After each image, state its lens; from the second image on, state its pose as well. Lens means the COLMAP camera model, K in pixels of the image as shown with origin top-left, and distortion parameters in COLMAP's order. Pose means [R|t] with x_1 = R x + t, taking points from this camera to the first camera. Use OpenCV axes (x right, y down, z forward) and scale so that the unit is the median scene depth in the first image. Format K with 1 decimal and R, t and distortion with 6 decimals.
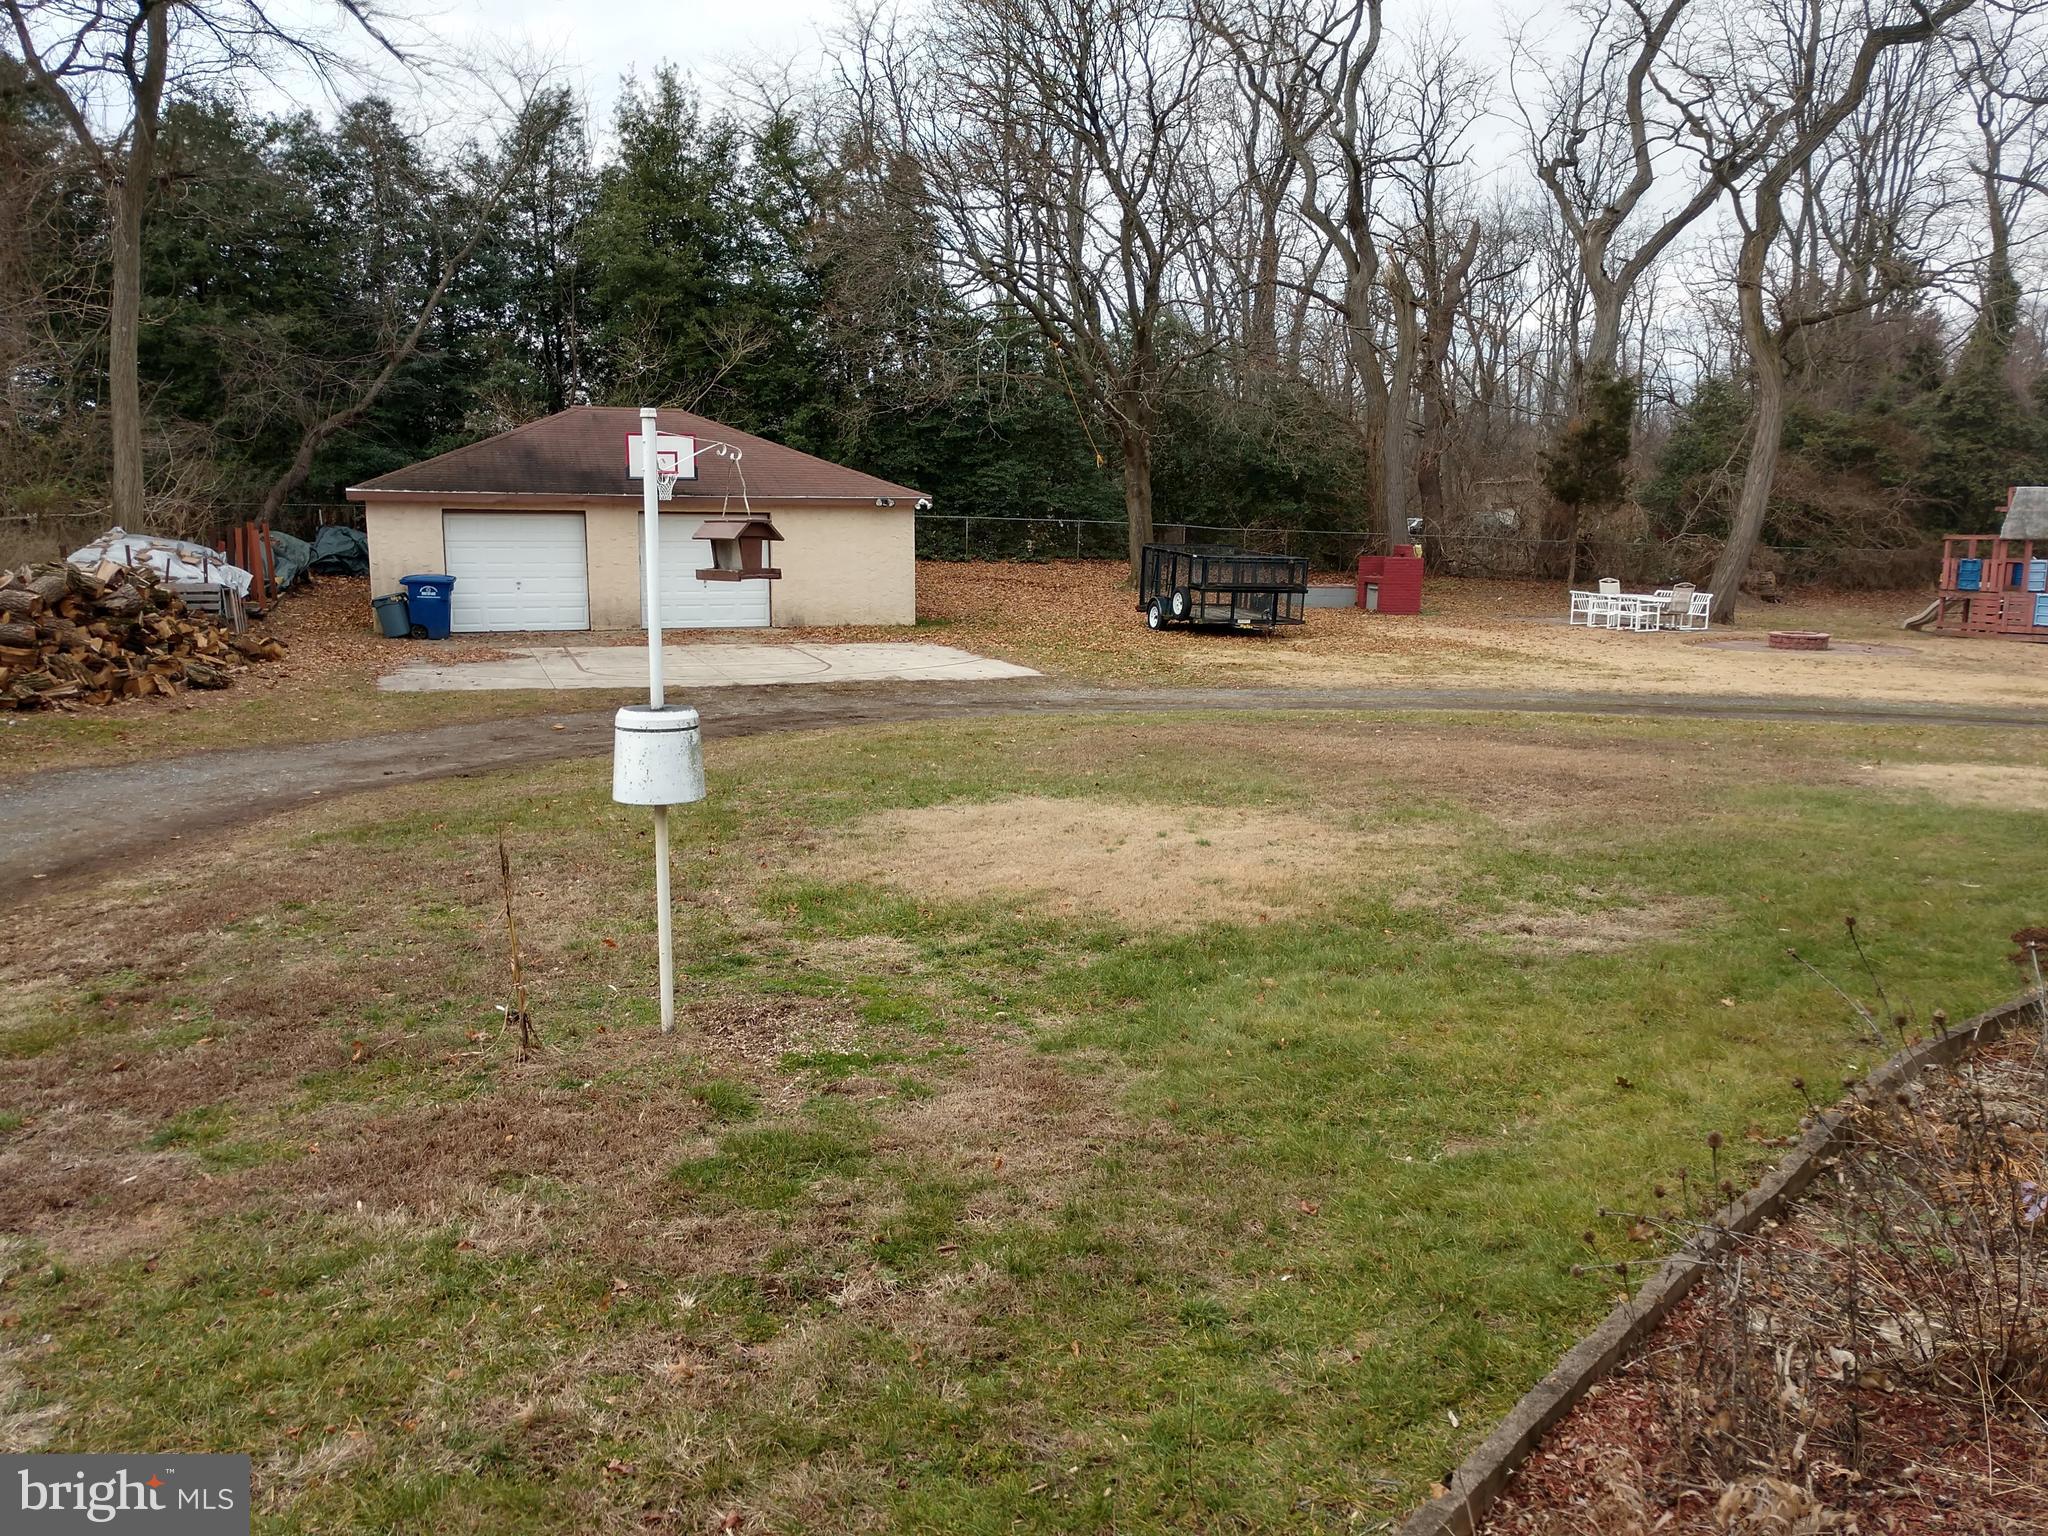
lens RADIAL K [[1499.8, 0, 1024.0], [0, 1499.8, 768.0], [0, 0, 1]] dist [0.004484, 0.049768]
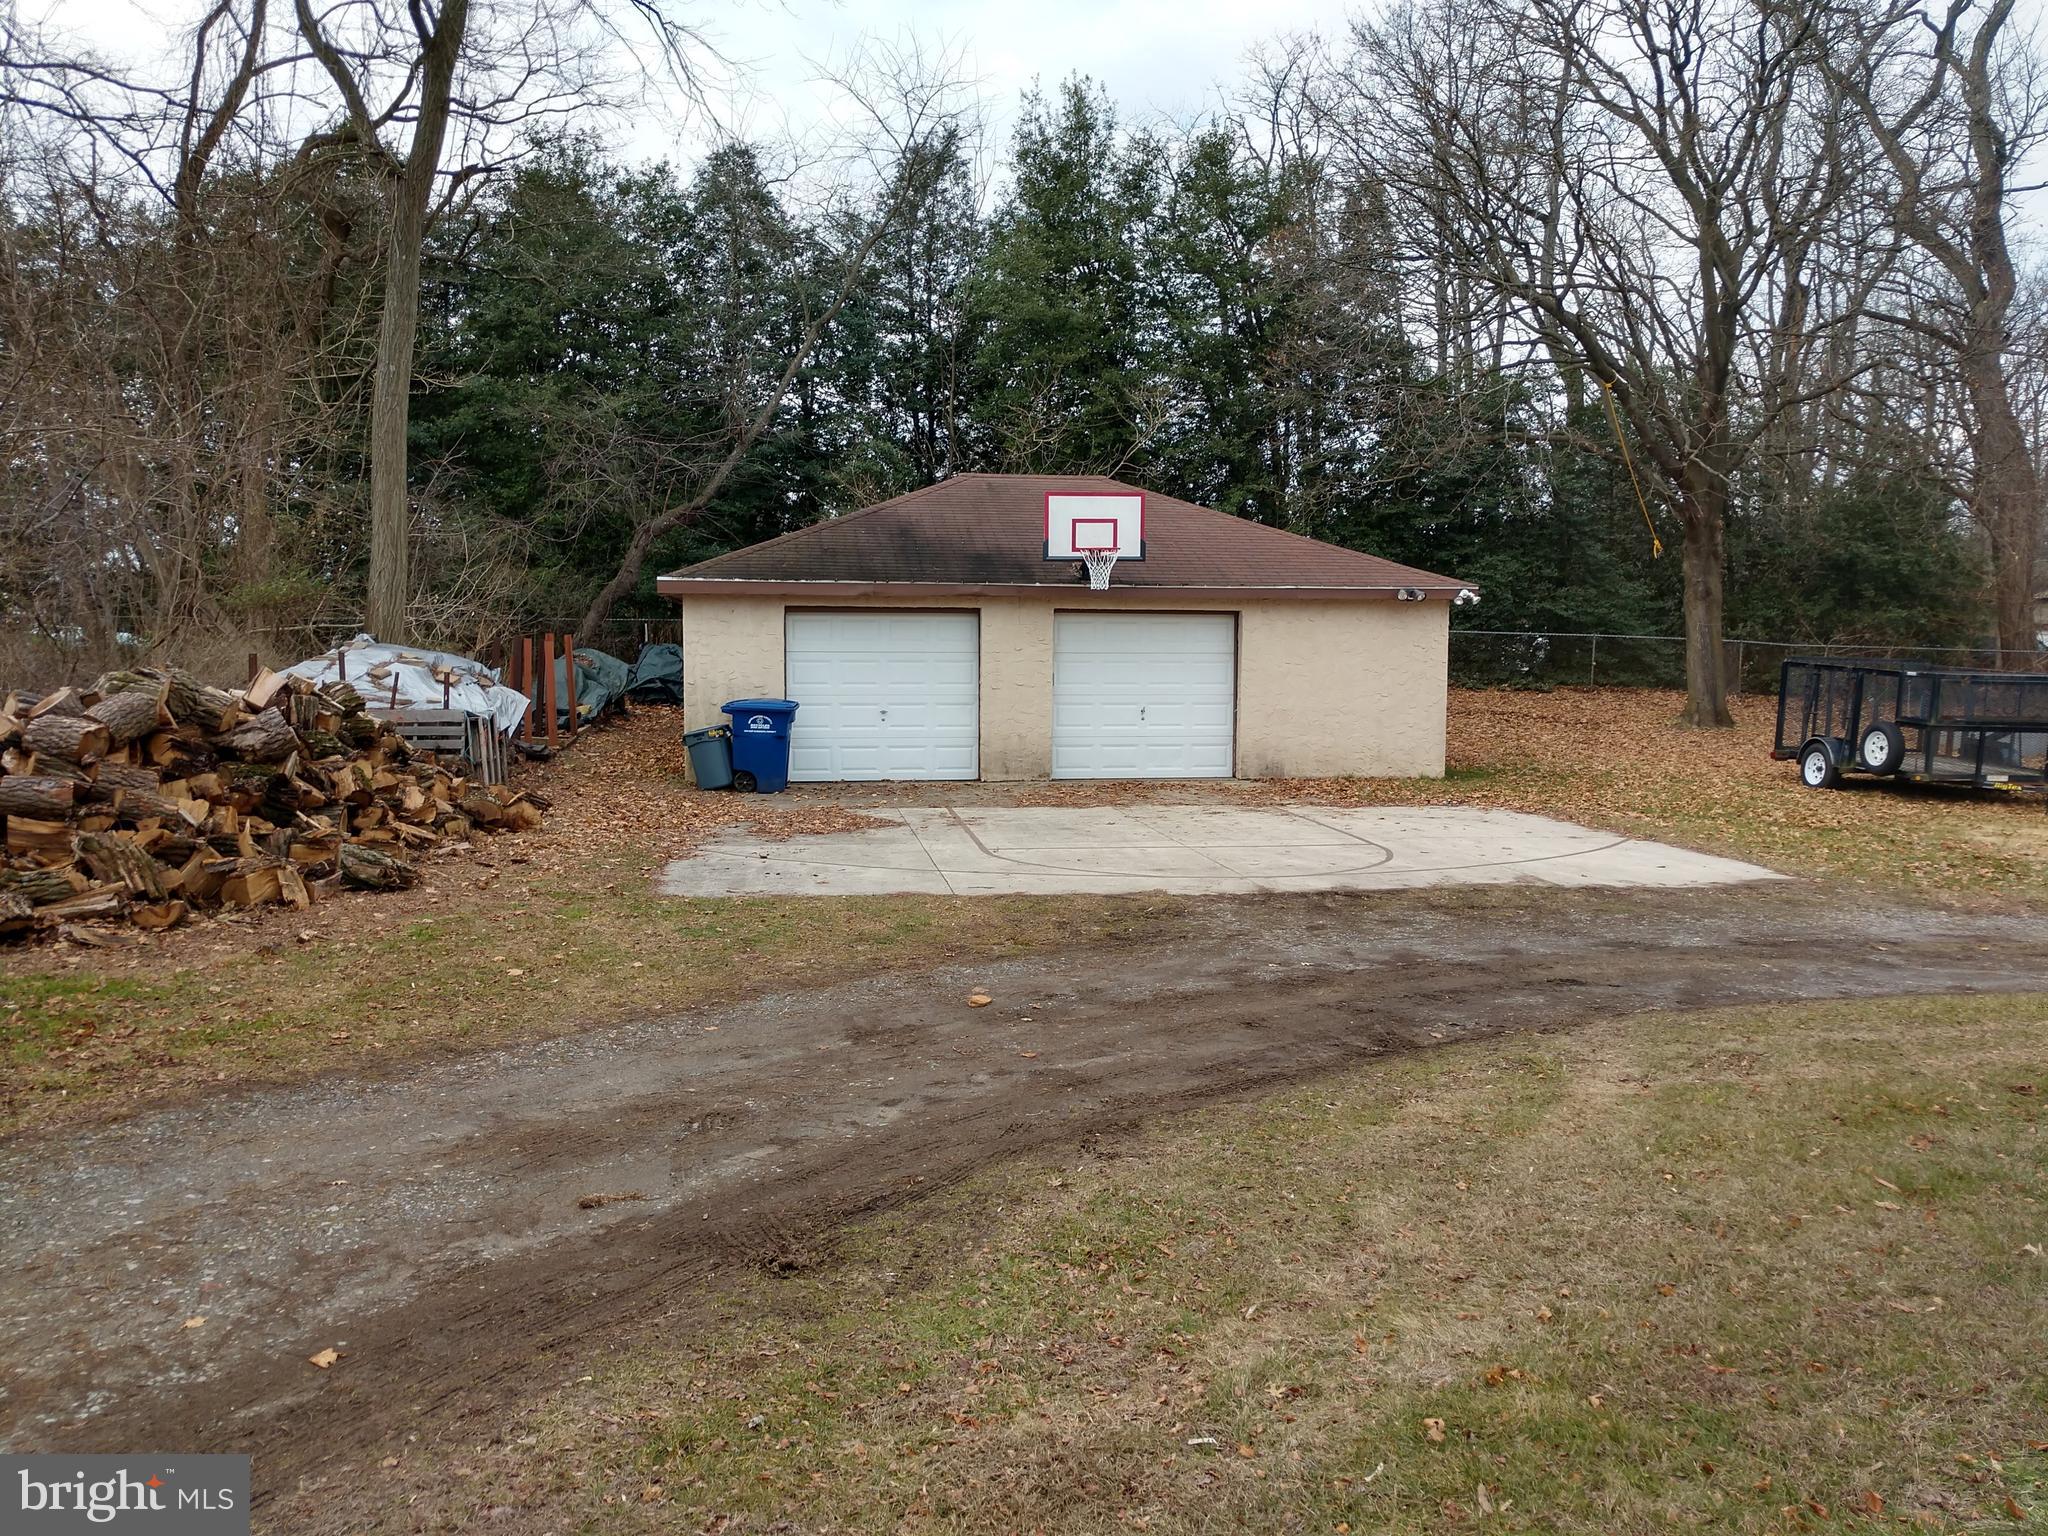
lens RADIAL K [[1499.8, 0, 1024.0], [0, 1499.8, 768.0], [0, 0, 1]] dist [0.004484, 0.049768]
pose [[0.977394, 0.011627, -0.211107, -0.119540], [-0.030836, 0.995650, -0.087927, -0.036380], [0.209166, 0.092449, 0.973500, 0.322232]]
